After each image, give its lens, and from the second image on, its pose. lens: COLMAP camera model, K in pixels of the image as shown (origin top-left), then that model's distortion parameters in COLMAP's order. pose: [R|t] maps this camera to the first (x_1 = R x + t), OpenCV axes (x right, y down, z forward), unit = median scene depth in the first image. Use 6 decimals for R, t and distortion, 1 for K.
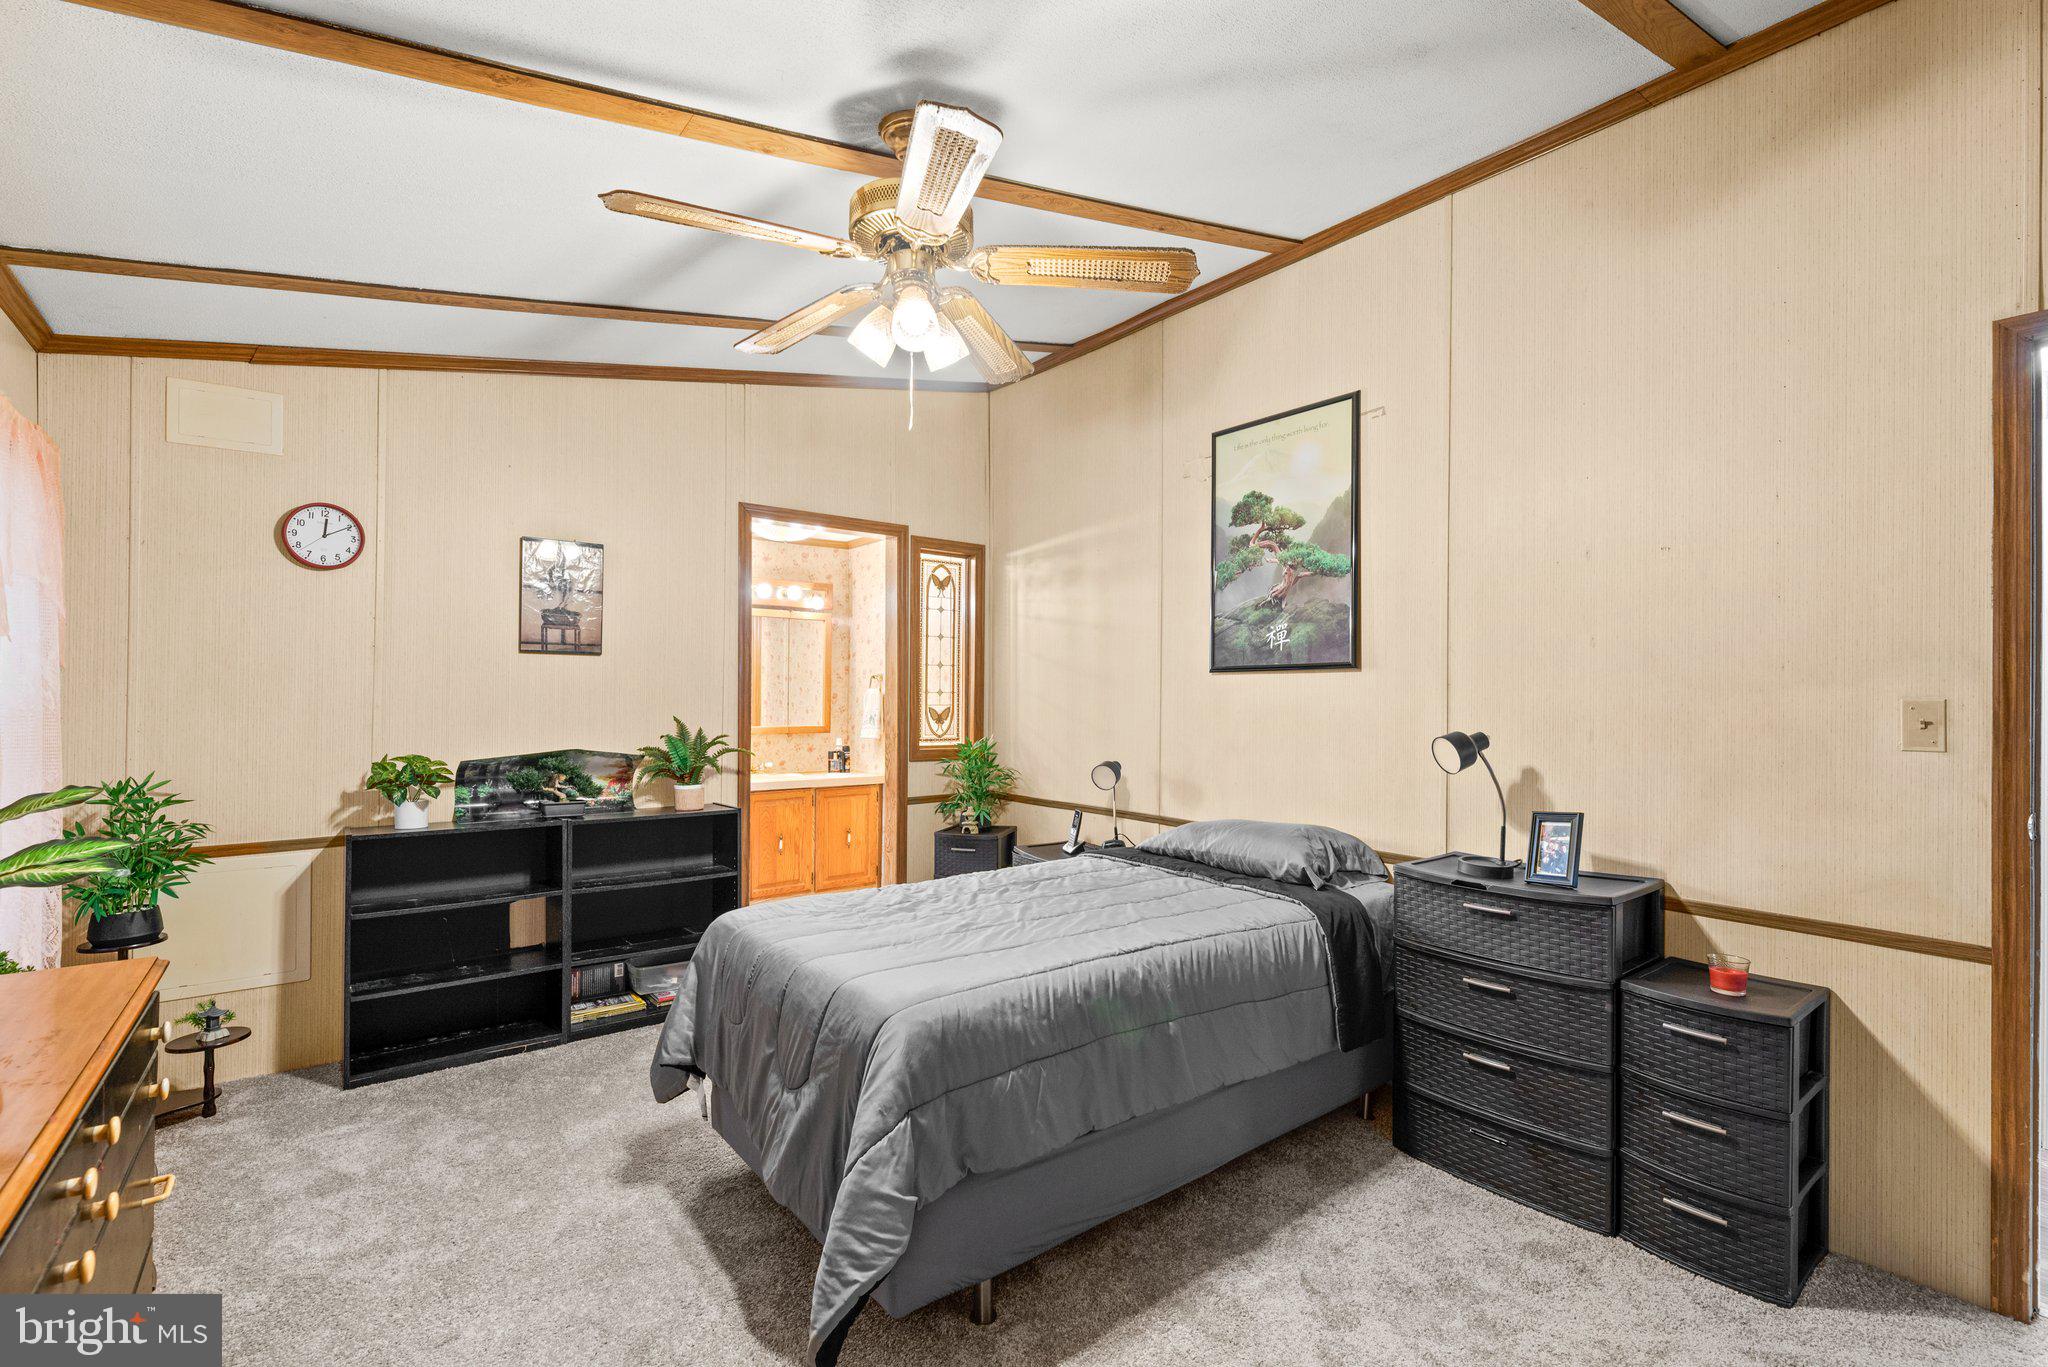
lens RADIAL K [[907.1, 0, 1027.2], [0, 907.1, 694.6], [0, 0, 1]] dist [-0.000607, 0.000422]
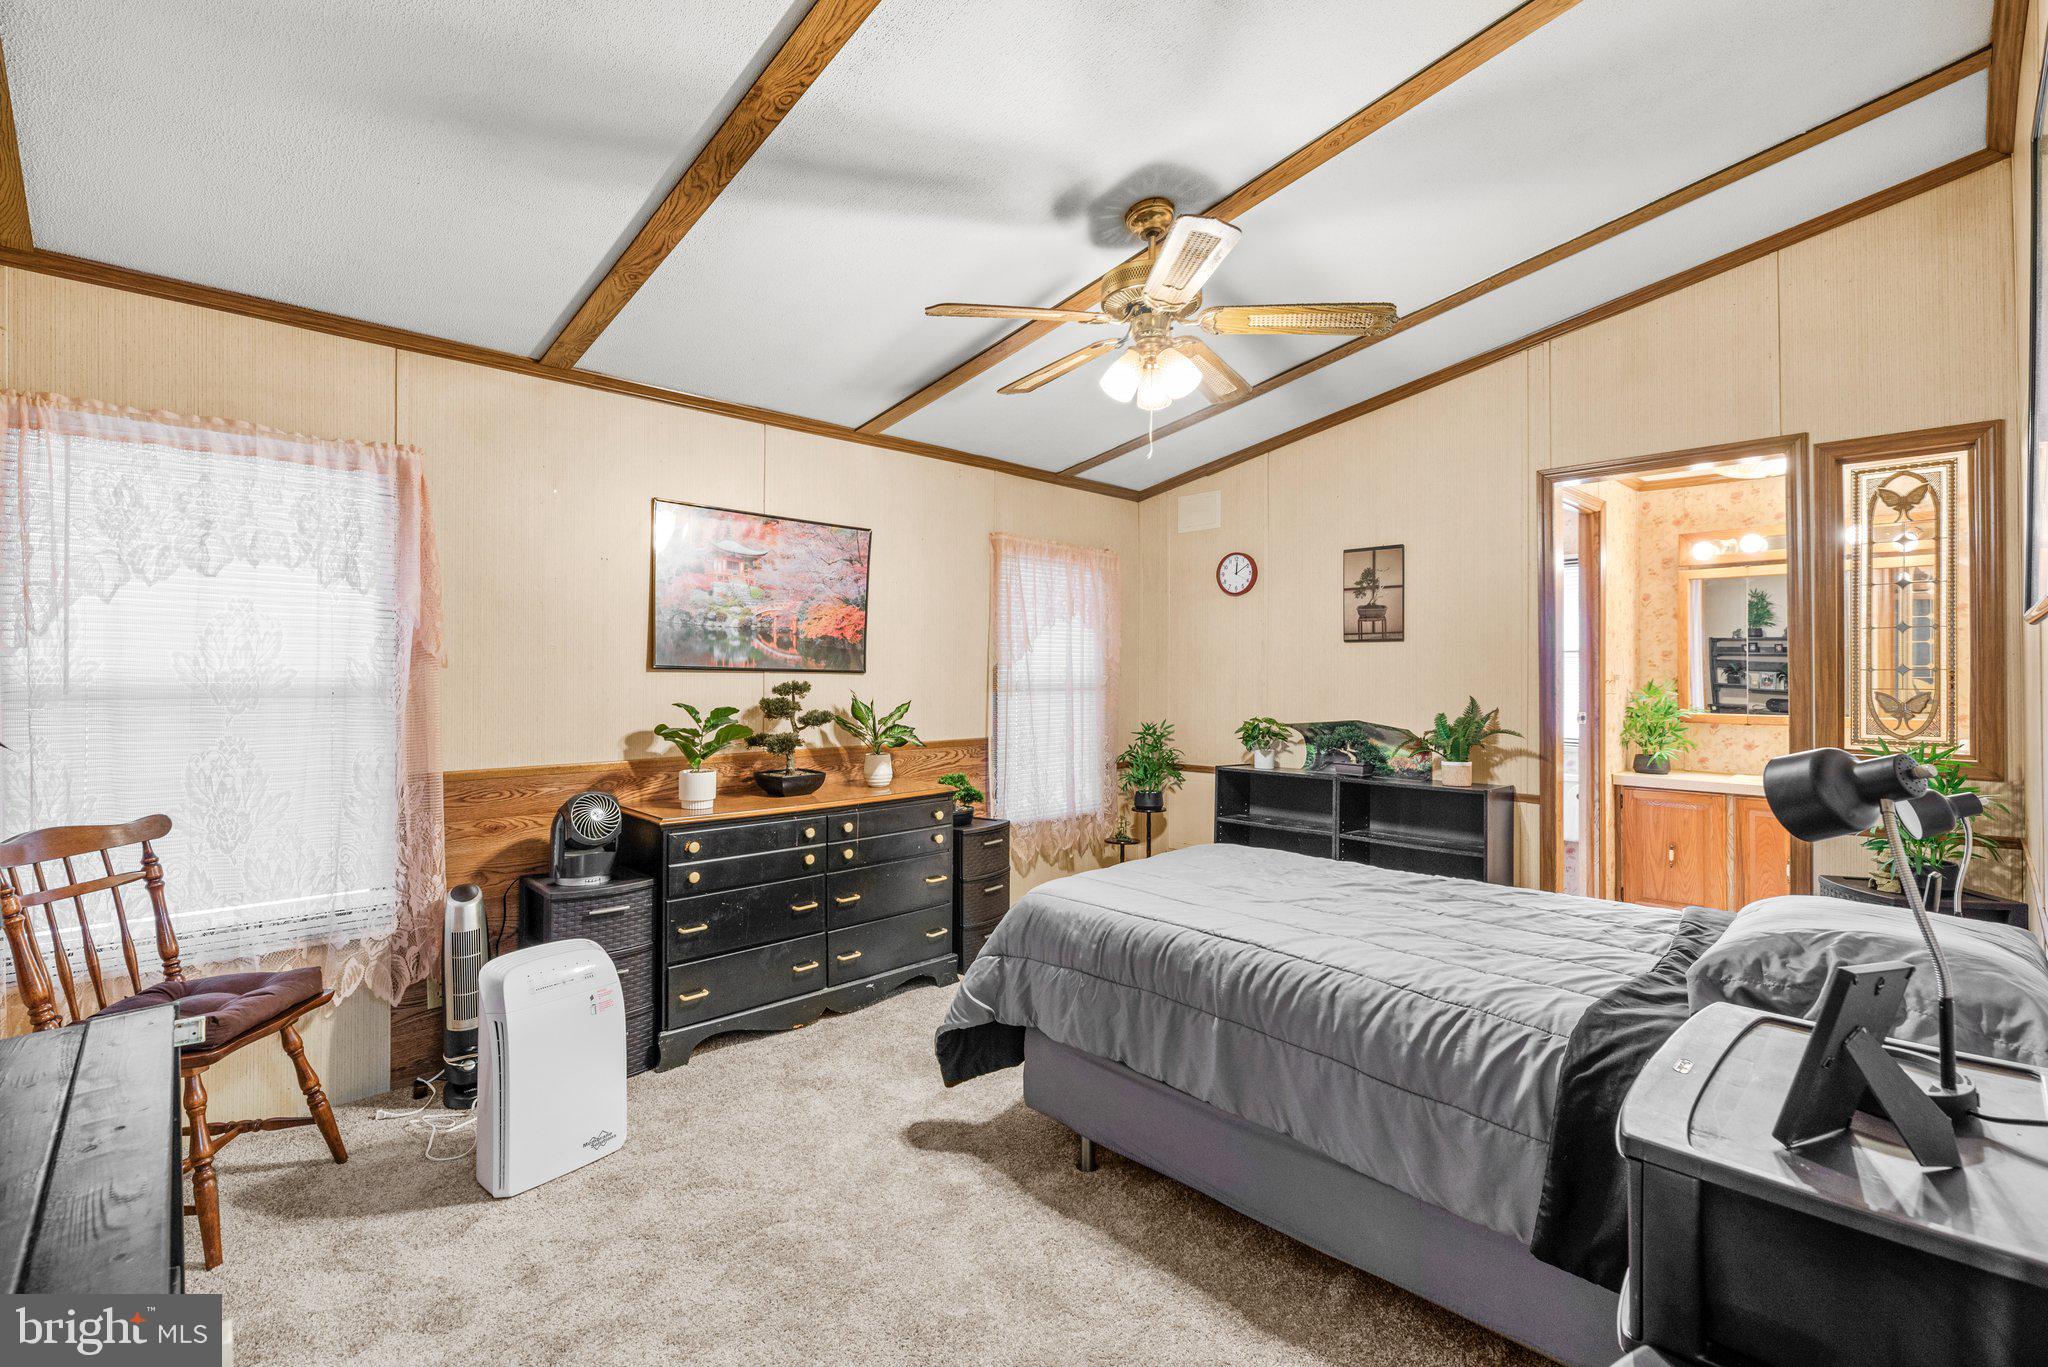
lens RADIAL K [[907.1, 0, 1020.9], [0, 907.1, 672.5], [0, 0, 1]] dist [-0.000607, 0.000422]
pose [[0.108249, -0.007209, -0.994098, 0.502434], [0.001995, 0.999973, -0.007035, 0.002959], [0.994122, -0.001222, 0.108260, 0.323850]]
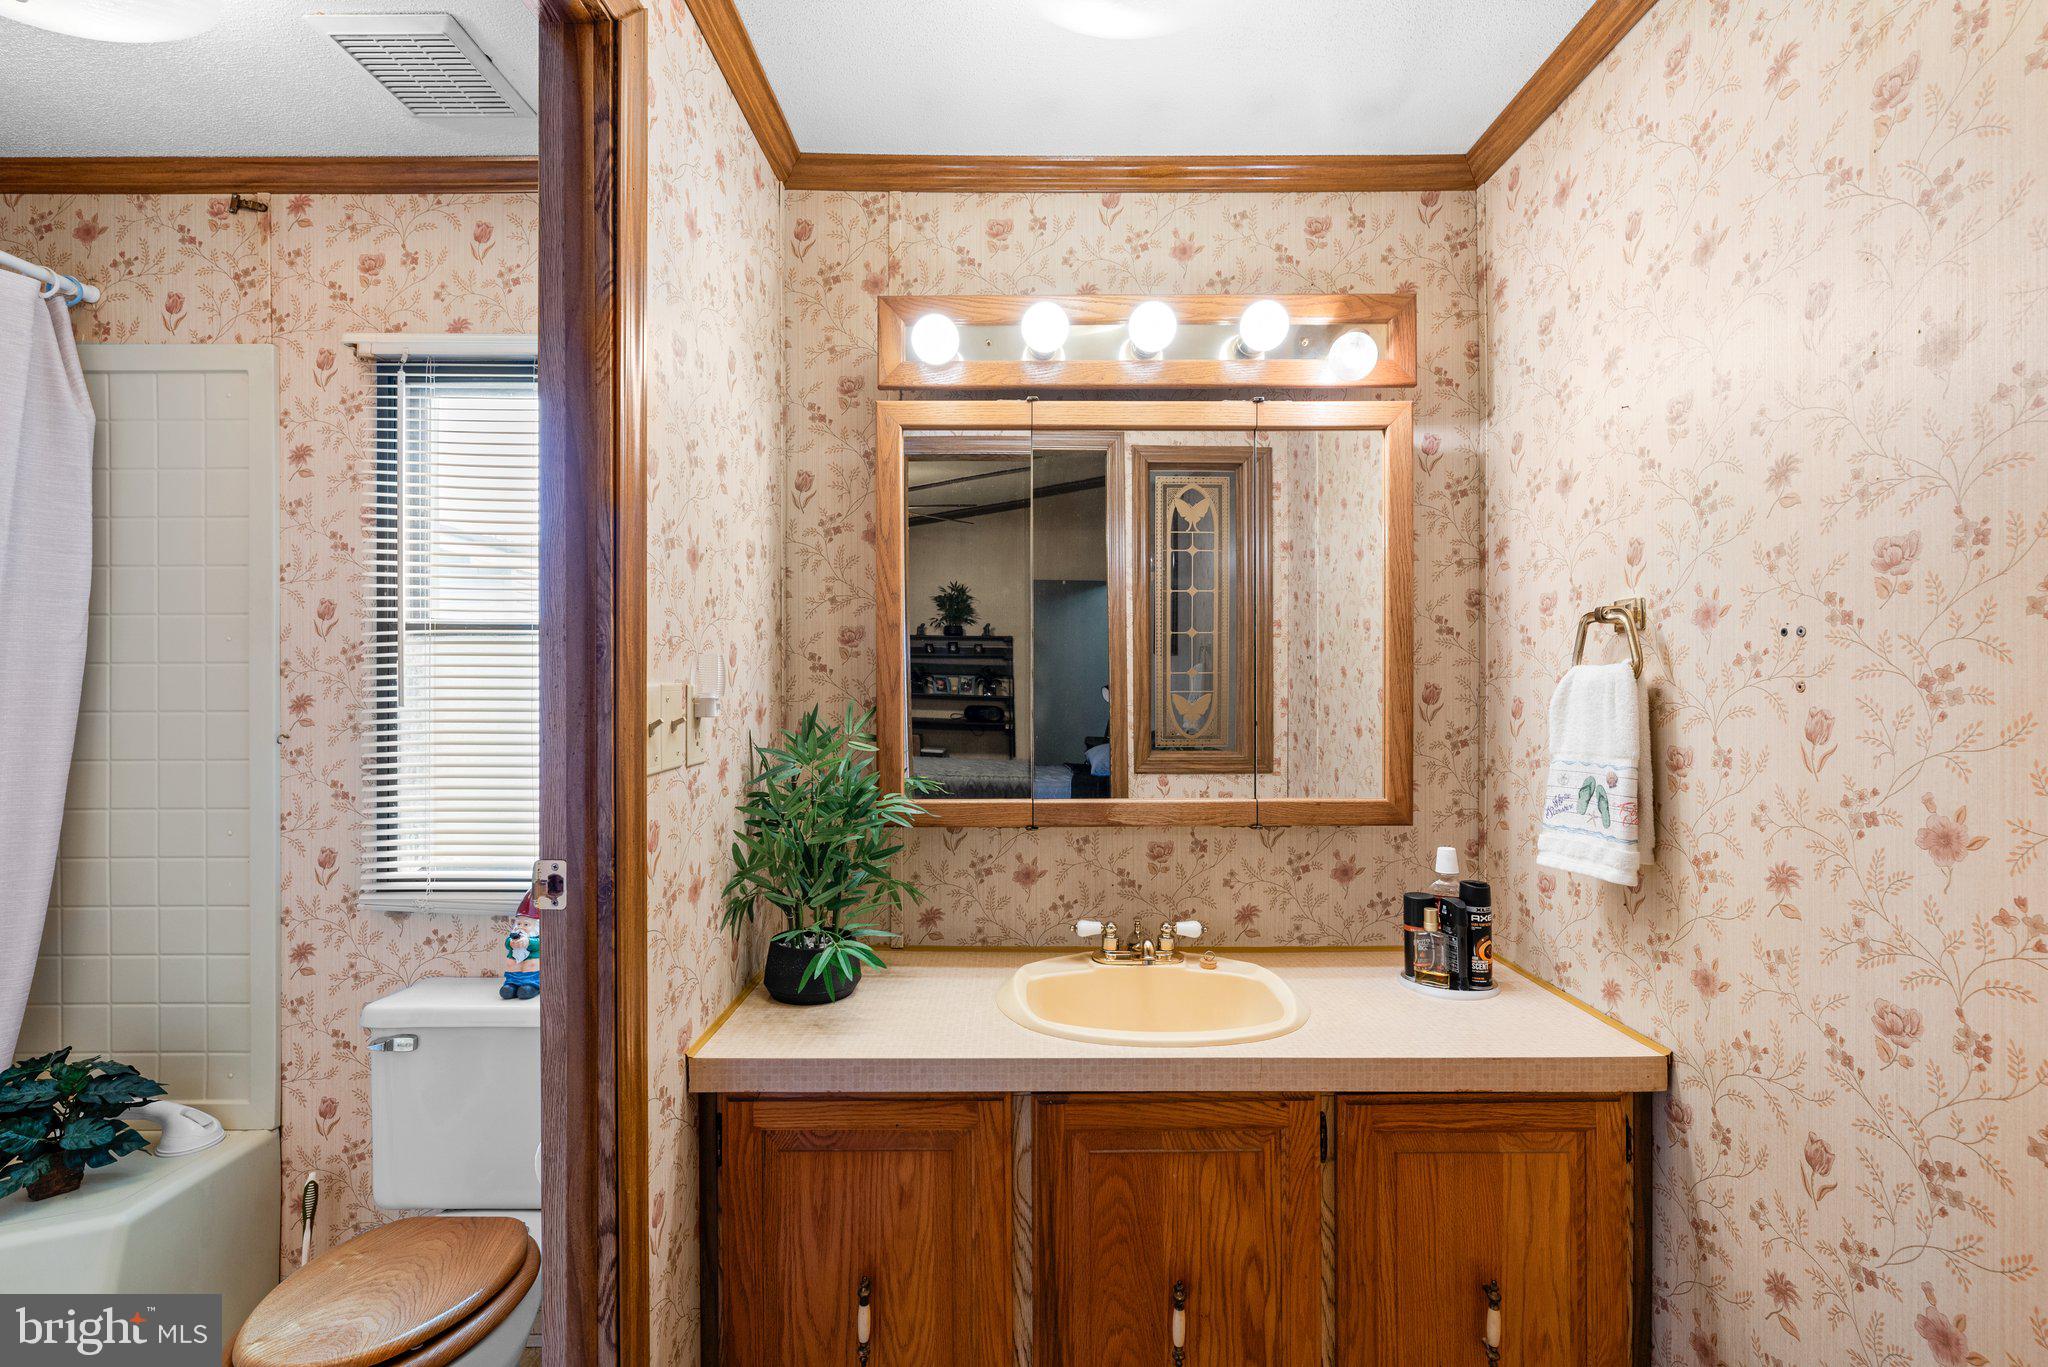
lens RADIAL K [[907.1, 0, 1041.6], [0, 907.1, 679.1], [0, 0, 1]] dist [-0.000607, 0.000422]
pose [[0.800238, -0.009830, -0.599602, -0.186632], [0.009086, 0.999950, -0.004267, -0.004398], [0.599613, -0.002033, 0.800287, 0.940902]]
